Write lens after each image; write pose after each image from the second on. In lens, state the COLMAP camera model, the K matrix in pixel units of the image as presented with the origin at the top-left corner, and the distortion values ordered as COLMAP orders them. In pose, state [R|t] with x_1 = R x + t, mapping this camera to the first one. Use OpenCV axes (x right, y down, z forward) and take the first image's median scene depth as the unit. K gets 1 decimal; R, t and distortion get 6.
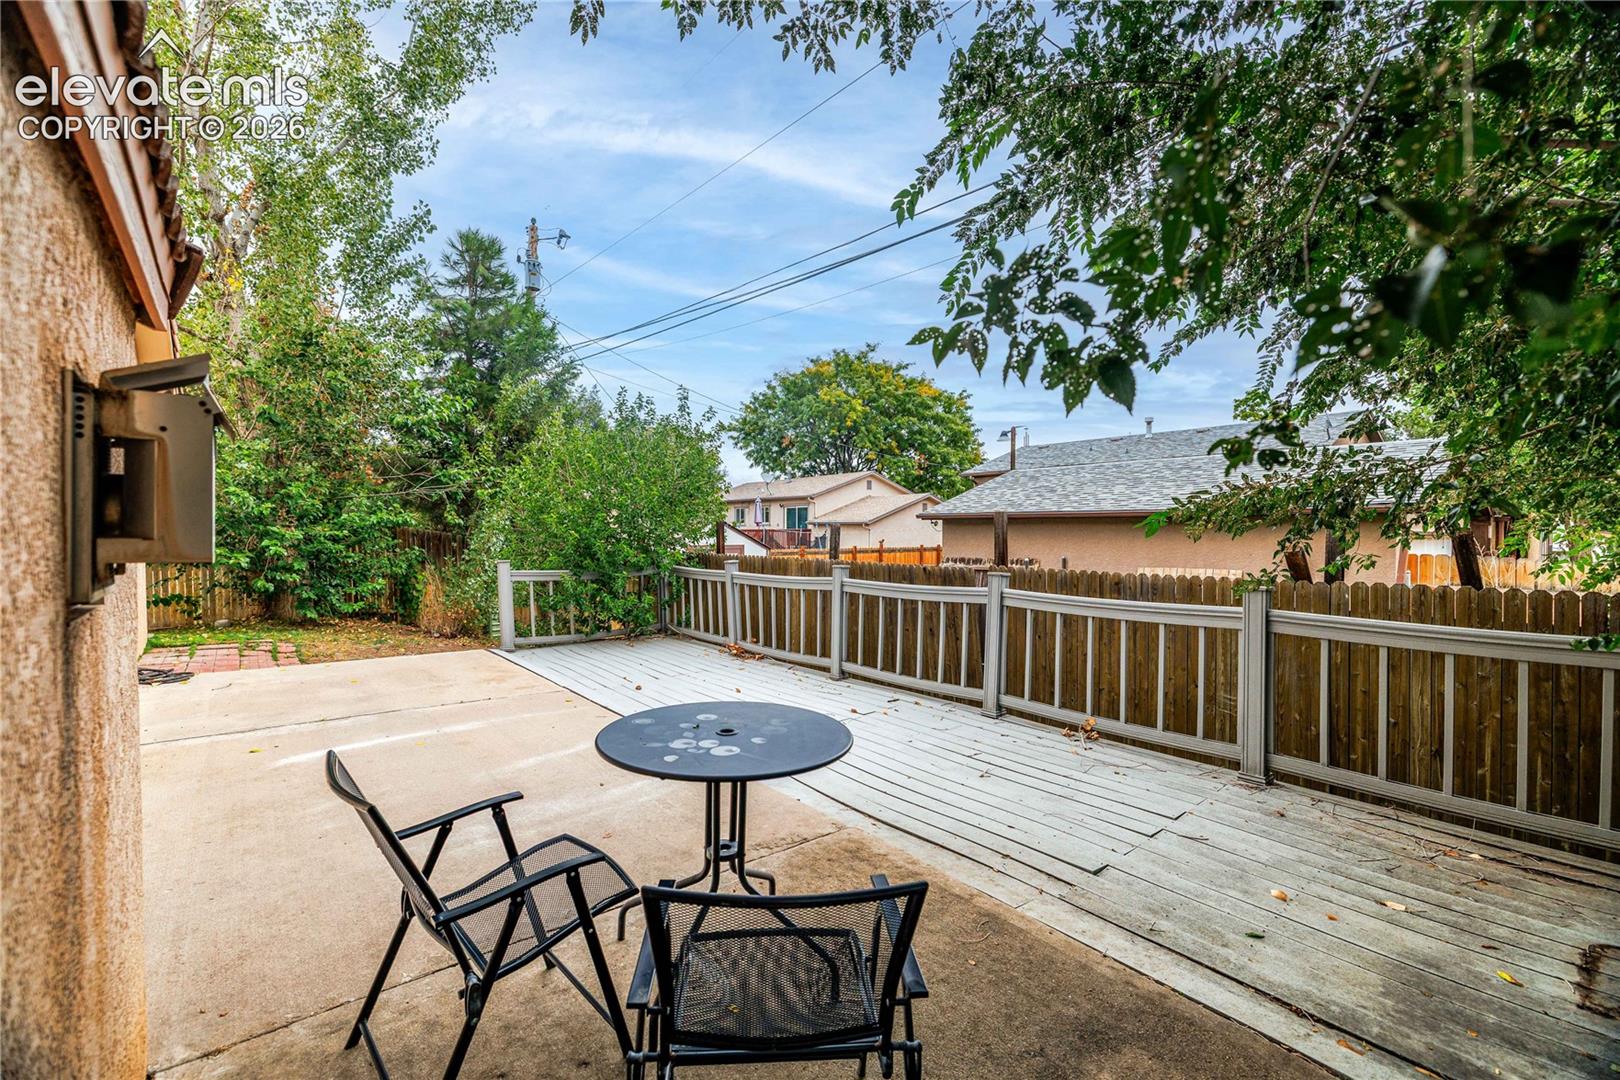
lens RADIAL K [[678.8, 0, 810.0], [0, 678.8, 540.0], [0, 0, 1]] dist [-0.001554, 0.000103]
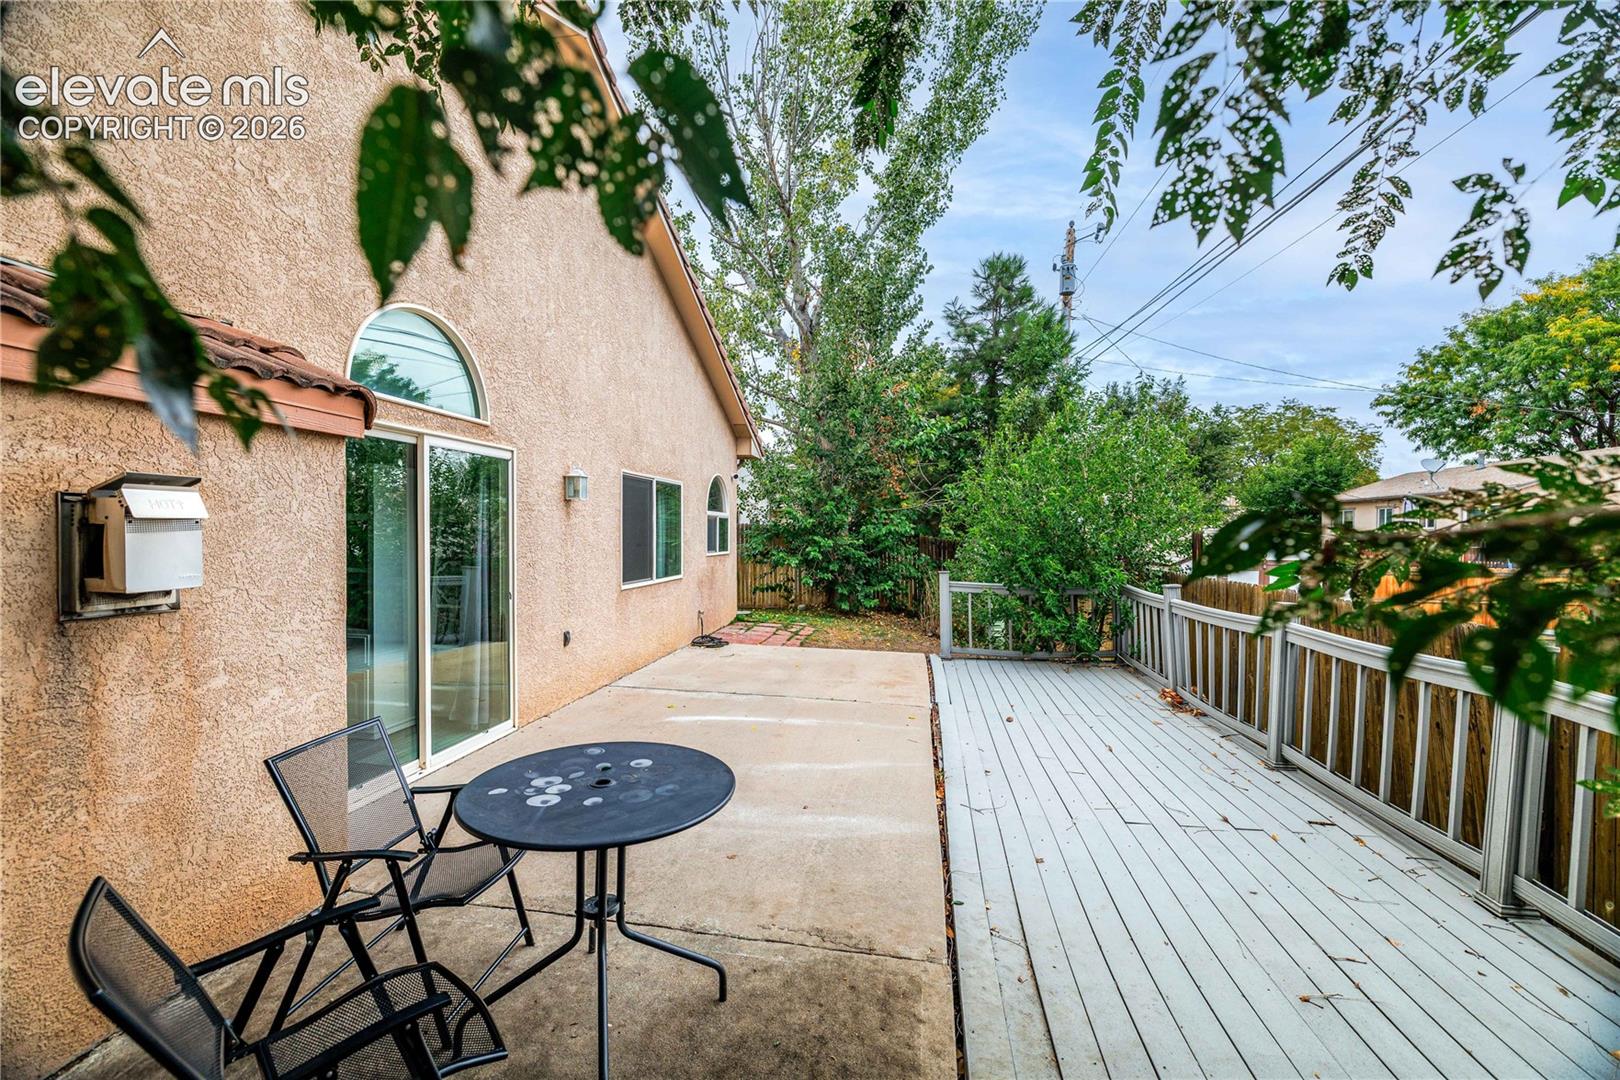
lens RADIAL K [[680.2, 0, 810.0], [0, 680.2, 540.0], [0, 0, 1]] dist [0.001522, 0.000385]
pose [[0.656833, 0.010668, -0.753961, 0.156862], [-0.014553, 0.999893, 0.001469, -0.012782], [0.753896, 0.010008, 0.656918, 0.117575]]
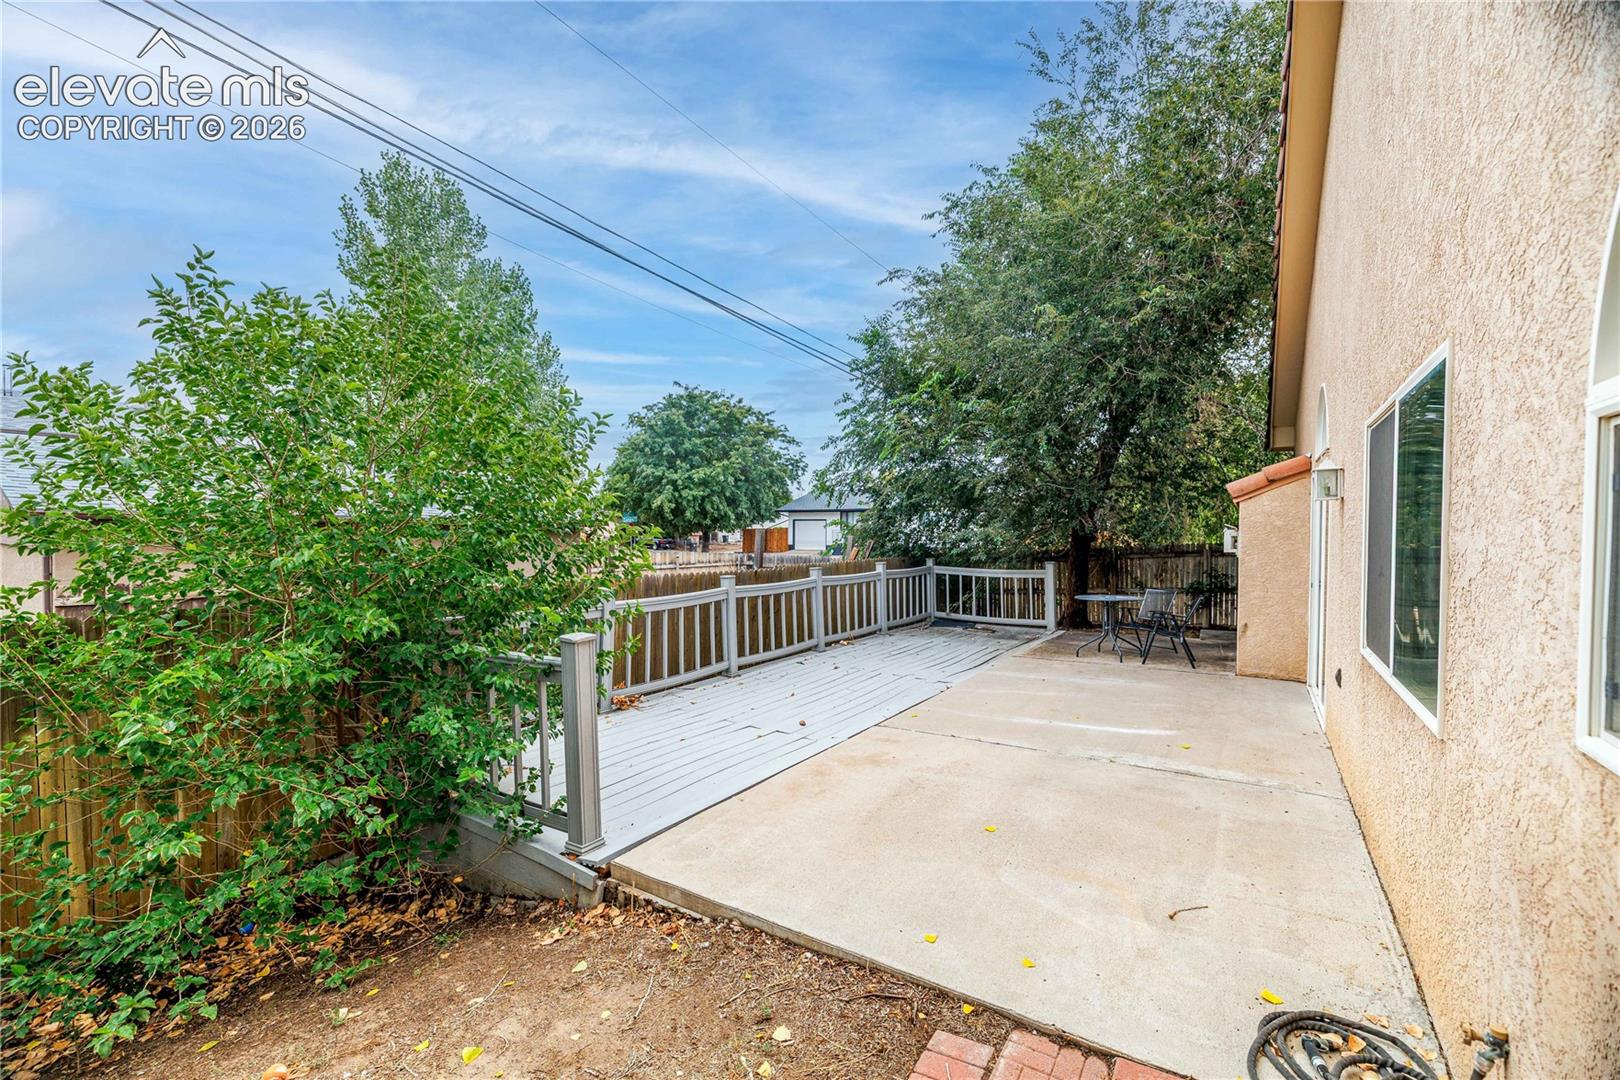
lens RADIAL K [[680.2, 0, 810.0], [0, 680.2, 540.0], [0, 0, 1]] dist [0.001522, 0.000385]
pose [[-0.288657, -0.015429, 0.957308, -0.678088], [0.004569, 0.999837, 0.017492, -0.025588], [-0.957422, 0.009423, -0.288539, 0.757695]]
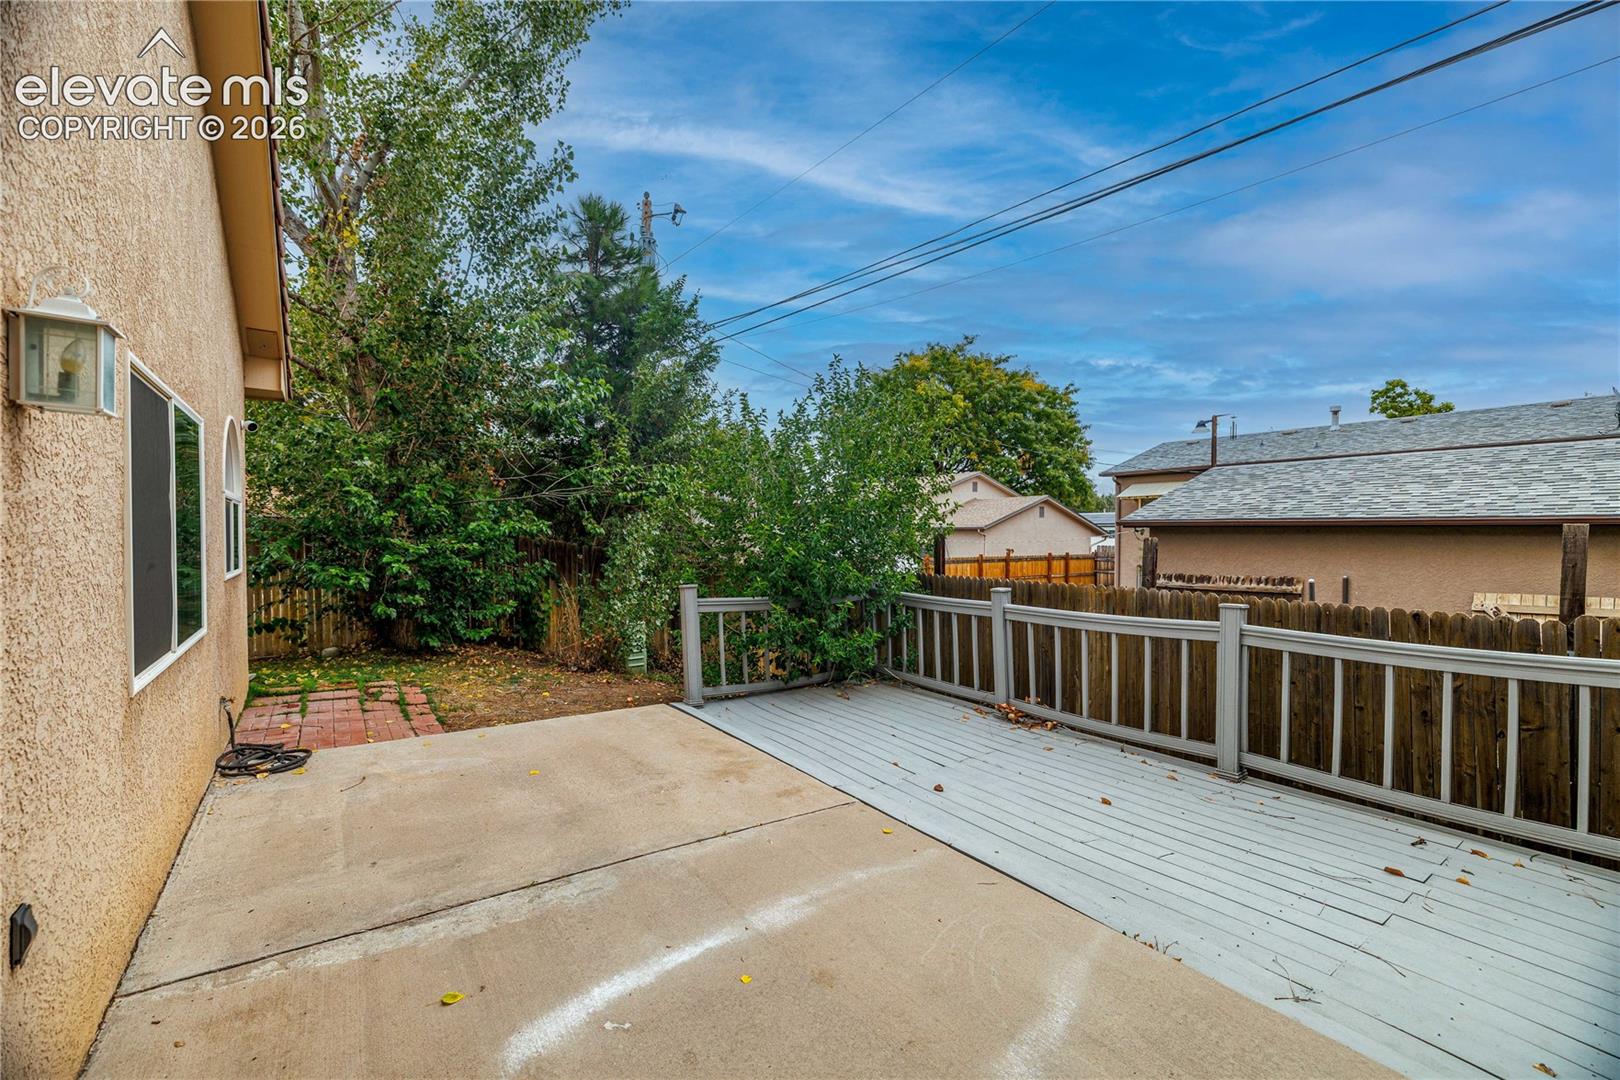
lens RADIAL K [[680.2, 0, 810.0], [0, 680.2, 540.0], [0, 0, 1]] dist [0.001522, 0.000385]
pose [[0.996711, 0.001991, -0.081012, -0.196951], [-0.002369, 0.999987, -0.004580, -0.013113], [0.081002, 0.004757, 0.996703, 0.196915]]
